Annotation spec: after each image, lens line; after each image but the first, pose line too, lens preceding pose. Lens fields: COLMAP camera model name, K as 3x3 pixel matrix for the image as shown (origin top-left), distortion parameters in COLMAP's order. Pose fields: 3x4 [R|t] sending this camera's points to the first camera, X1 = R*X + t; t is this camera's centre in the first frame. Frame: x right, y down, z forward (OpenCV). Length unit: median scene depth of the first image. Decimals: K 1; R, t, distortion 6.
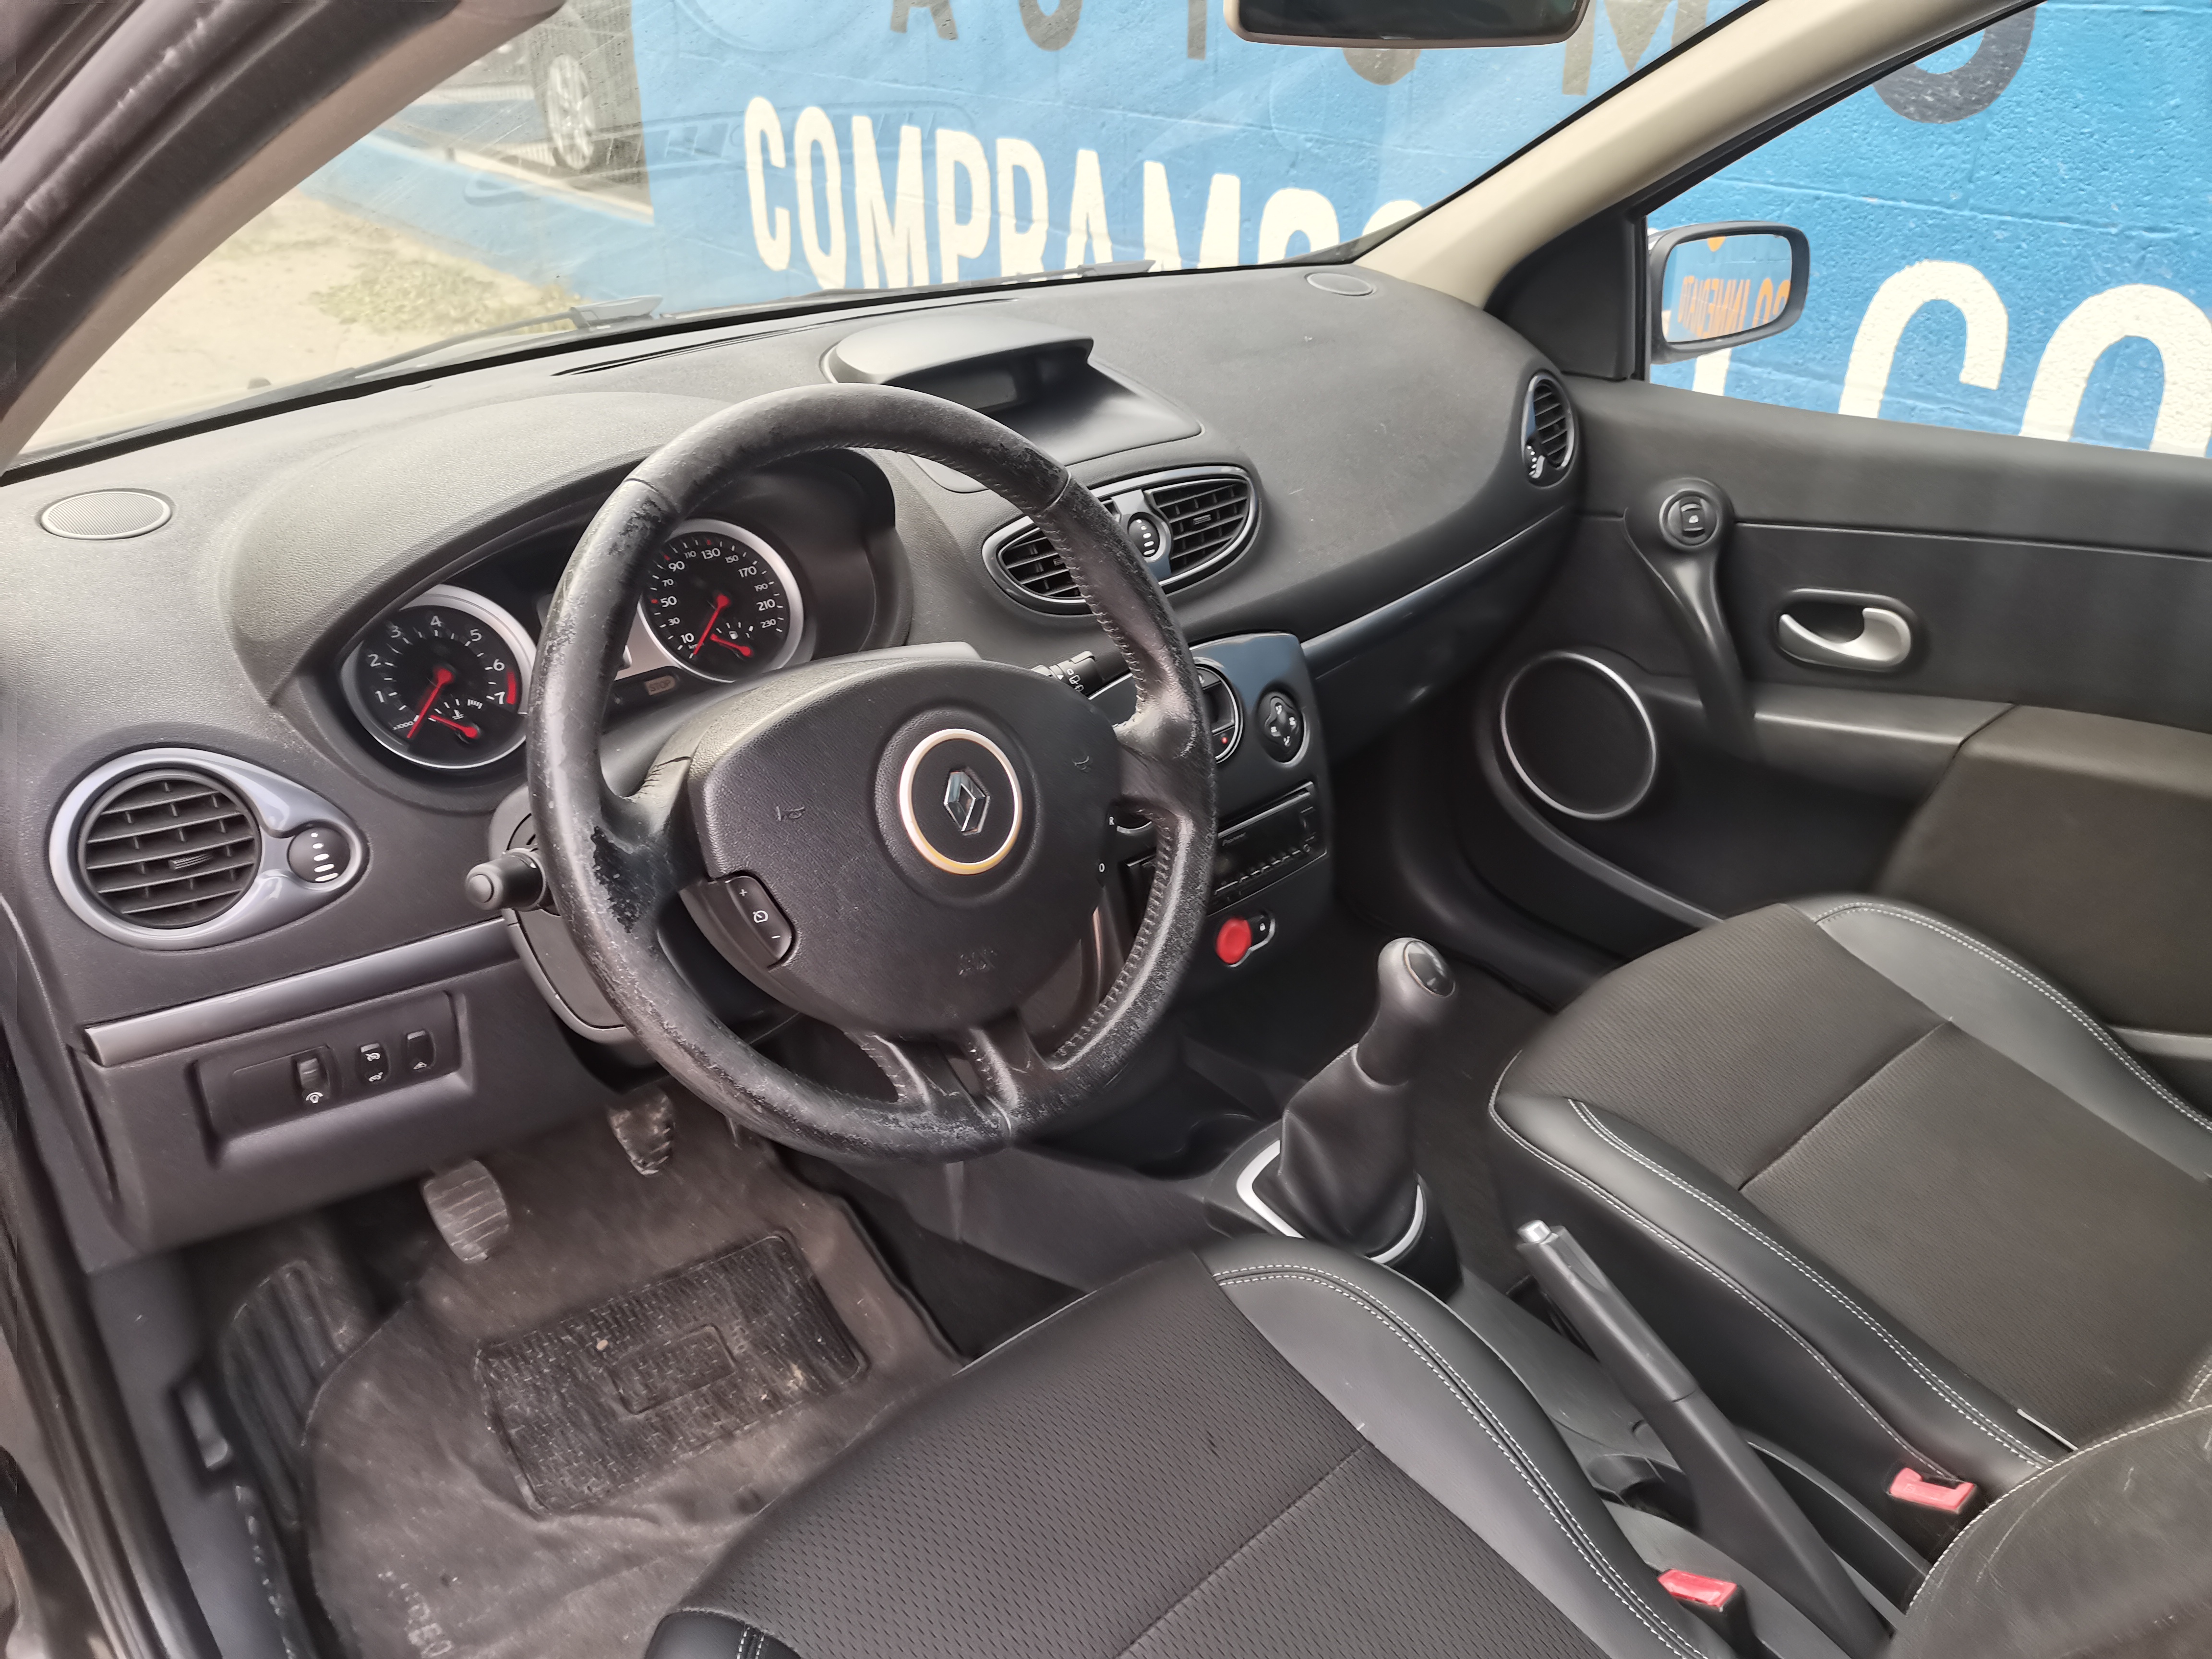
lens RADIAL K [[1685.2, 0, 1101.5], [0, 1685.2, 827.7], [0, 0, 1]] dist [0.029332, -0.011218]
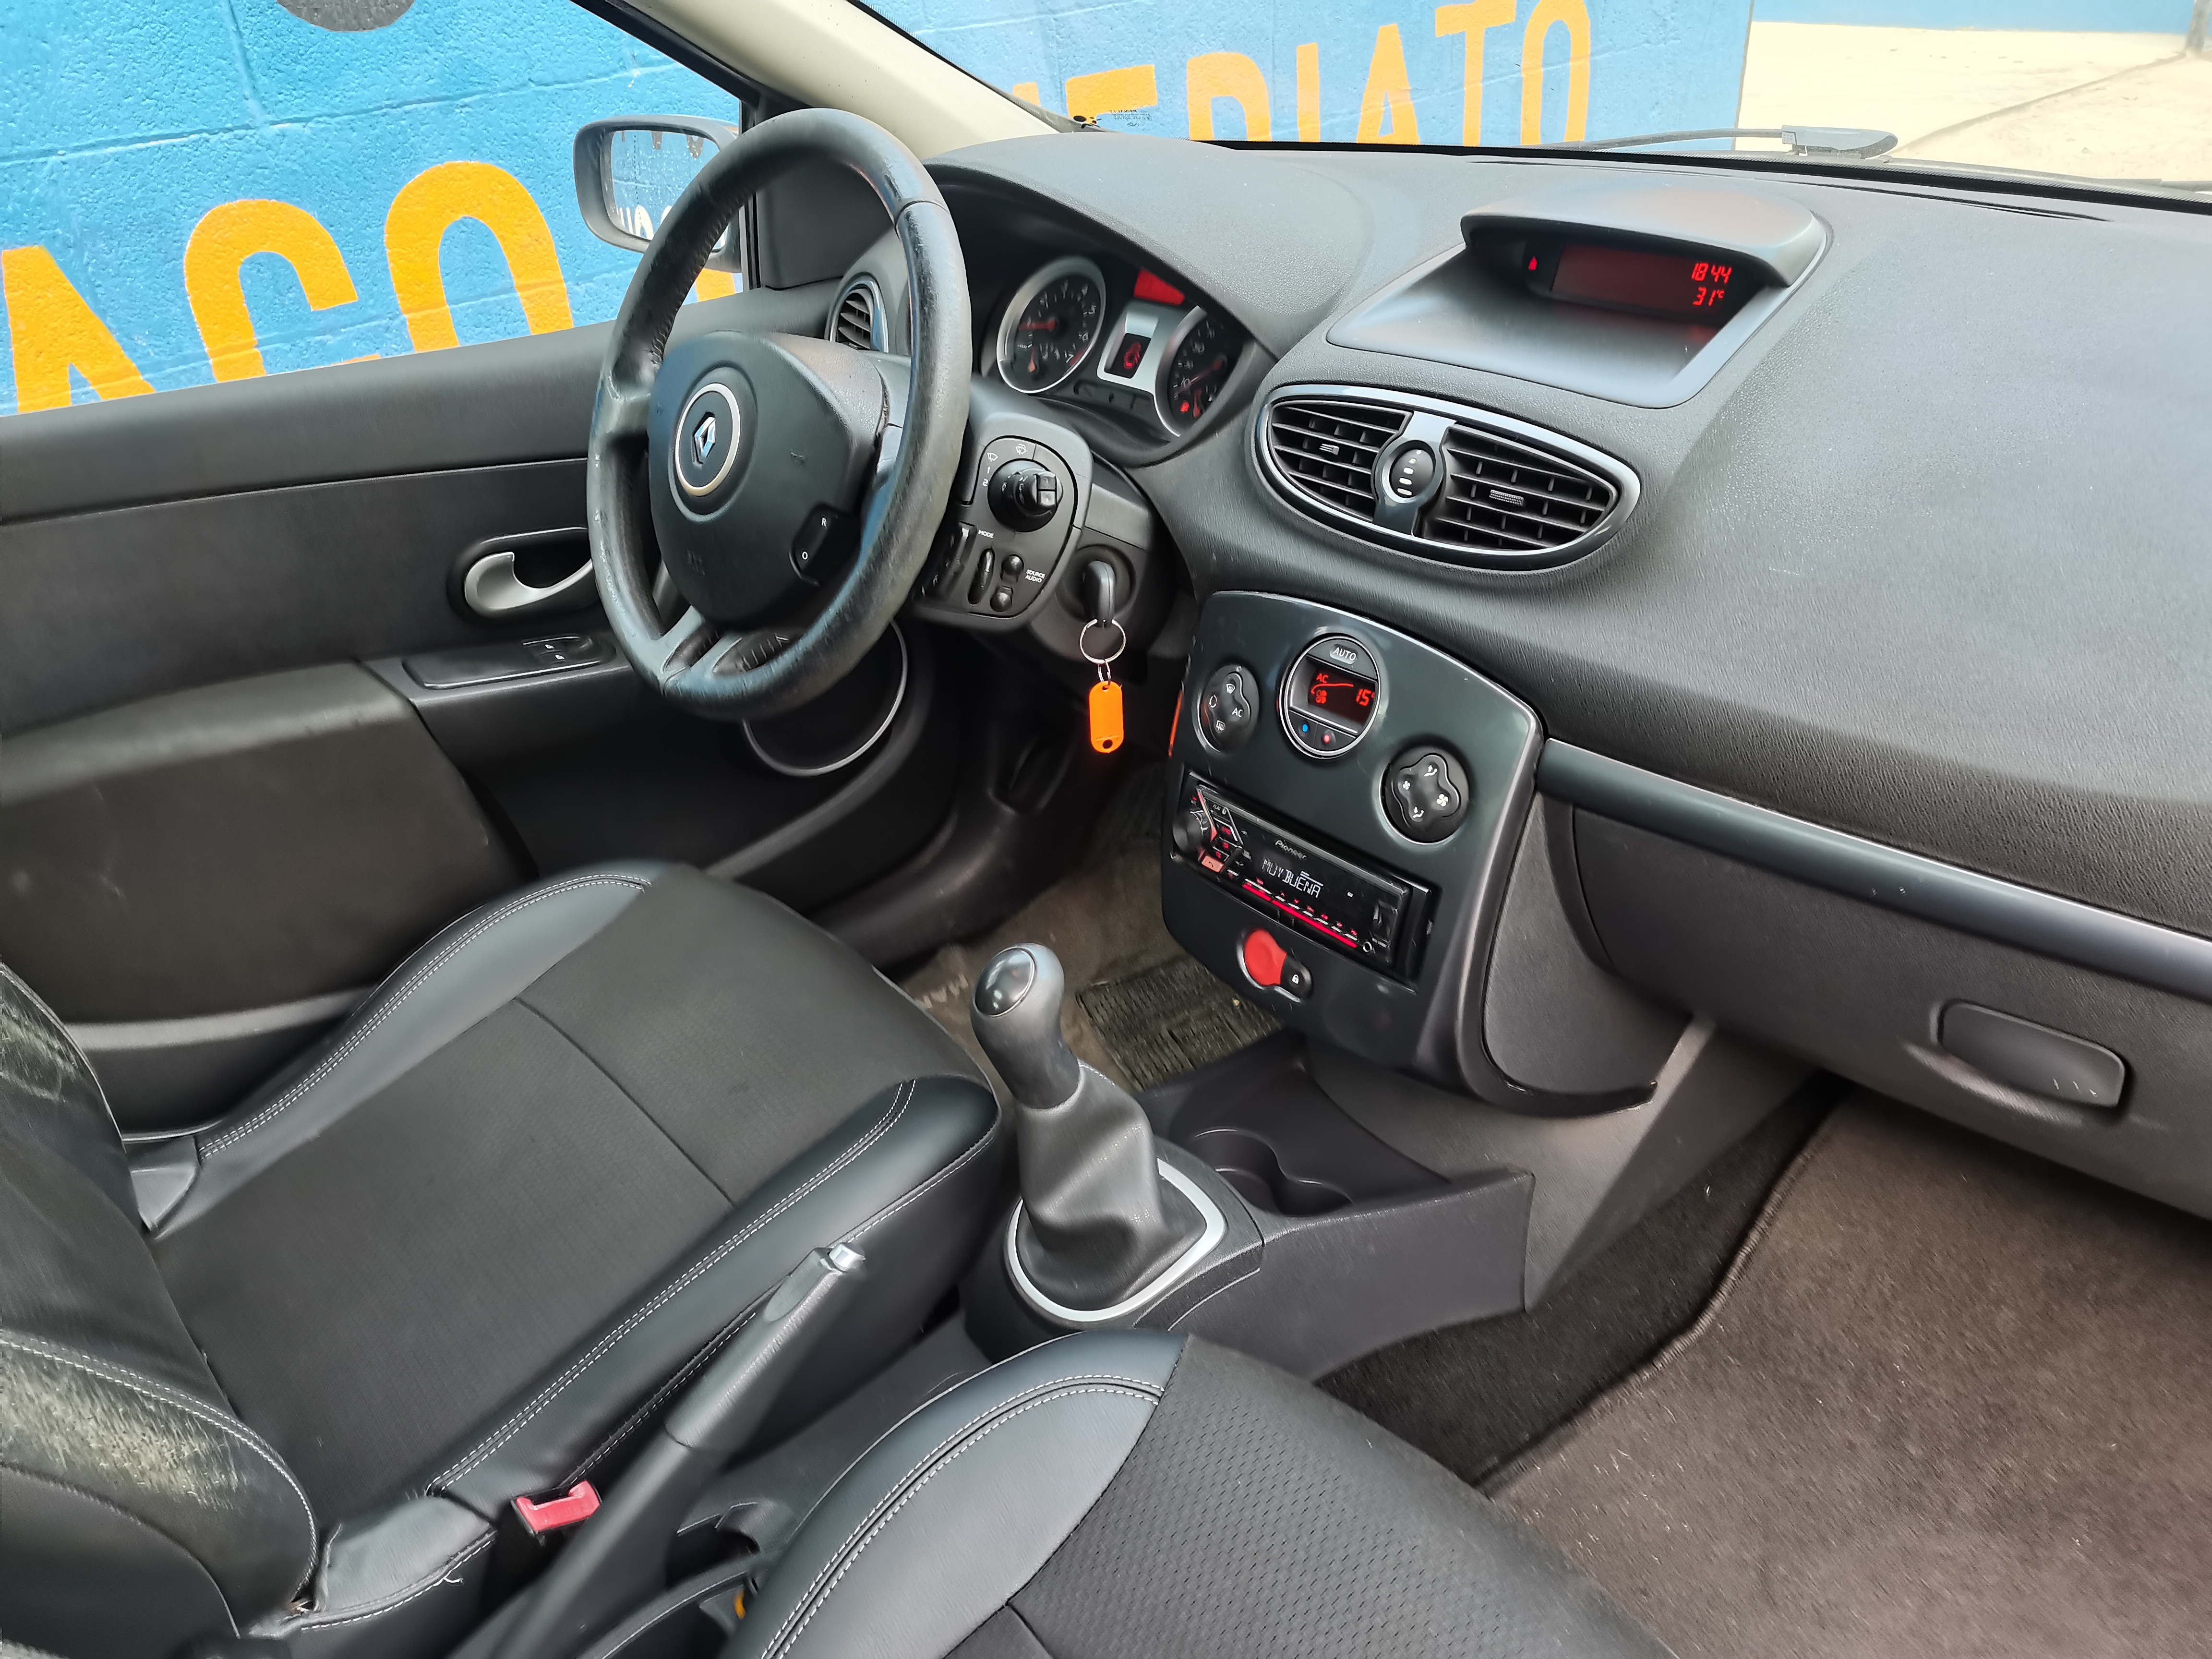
lens RADIAL K [[1685.2, 0, 1101.5], [0, 1685.2, 827.7], [0, 0, 1]] dist [0.029332, -0.011218]
pose [[-0.076740, 0.498475, -0.863501, 0.722767], [-0.401577, 0.777250, 0.484373, -0.331122], [0.912604, 0.383933, 0.140530, 0.737989]]
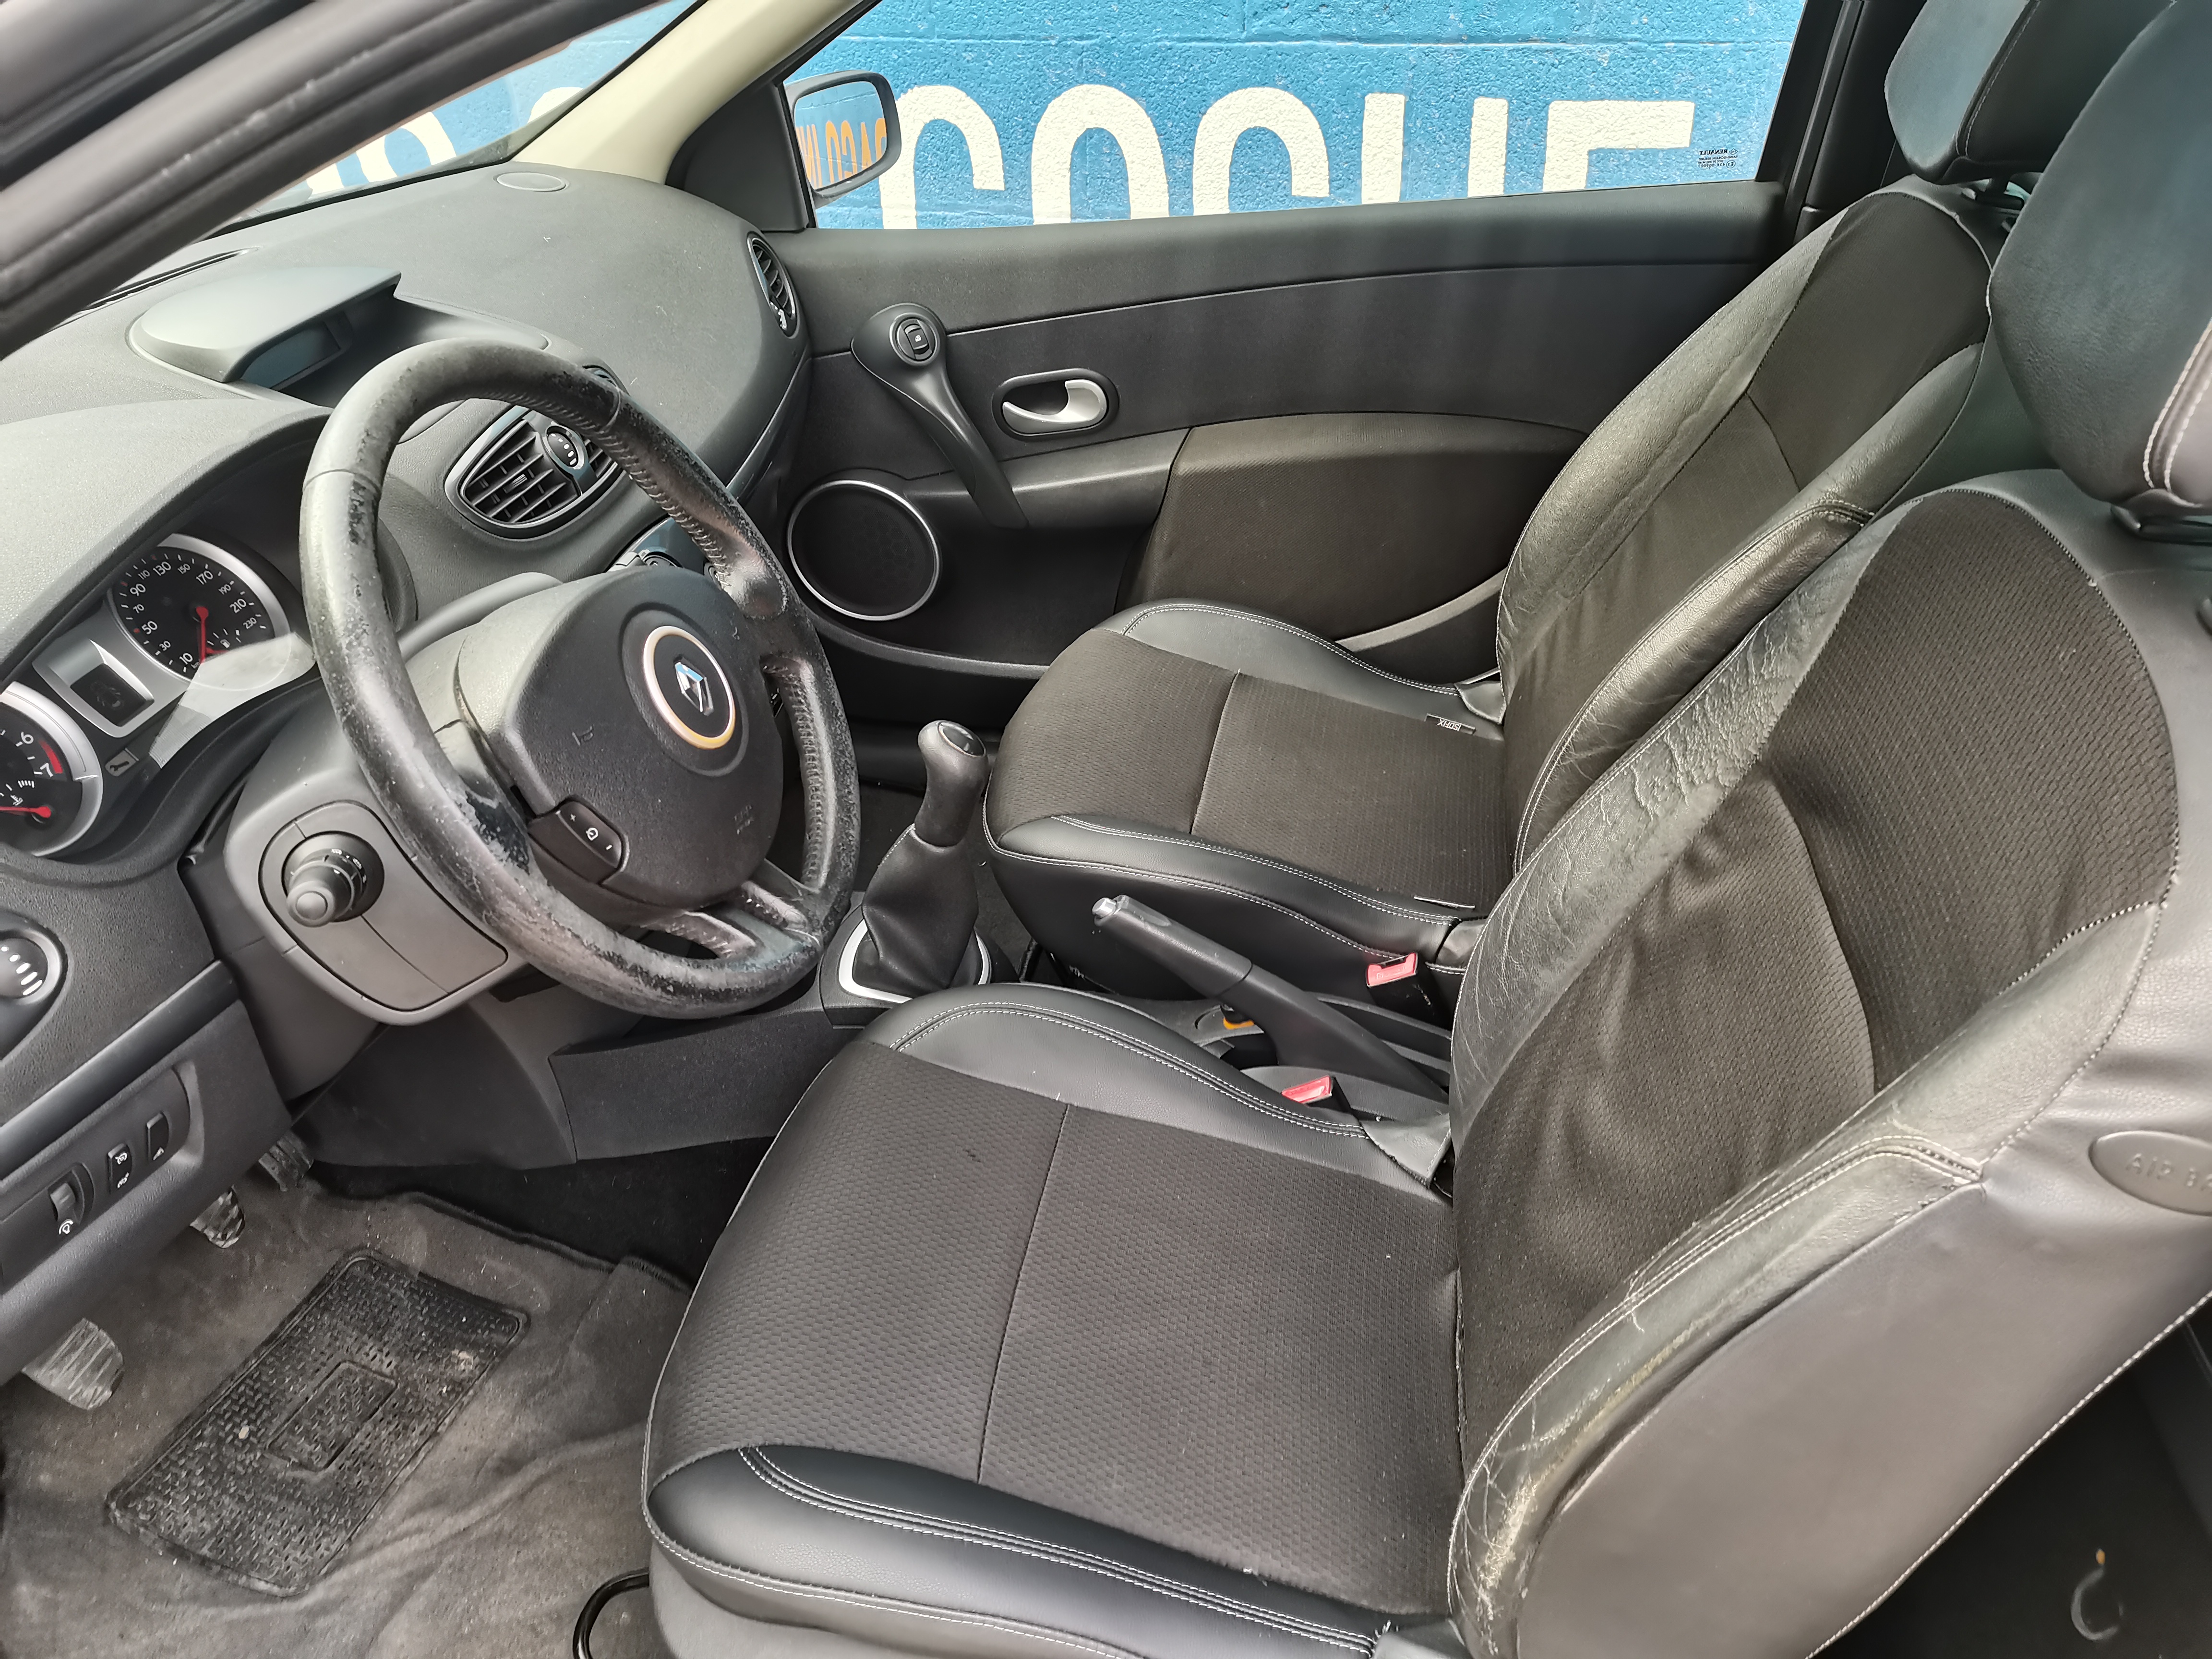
lens RADIAL K [[1668.0, 0, 1107.9], [0, 1668.0, 822.7], [0, 0, 1]] dist [0.052410, -0.061432]
pose [[0.804497, -0.344845, 0.483597, -0.253778], [0.307782, 0.938391, 0.157135, -0.012207], [-0.507991, 0.022428, 0.861070, -0.059426]]
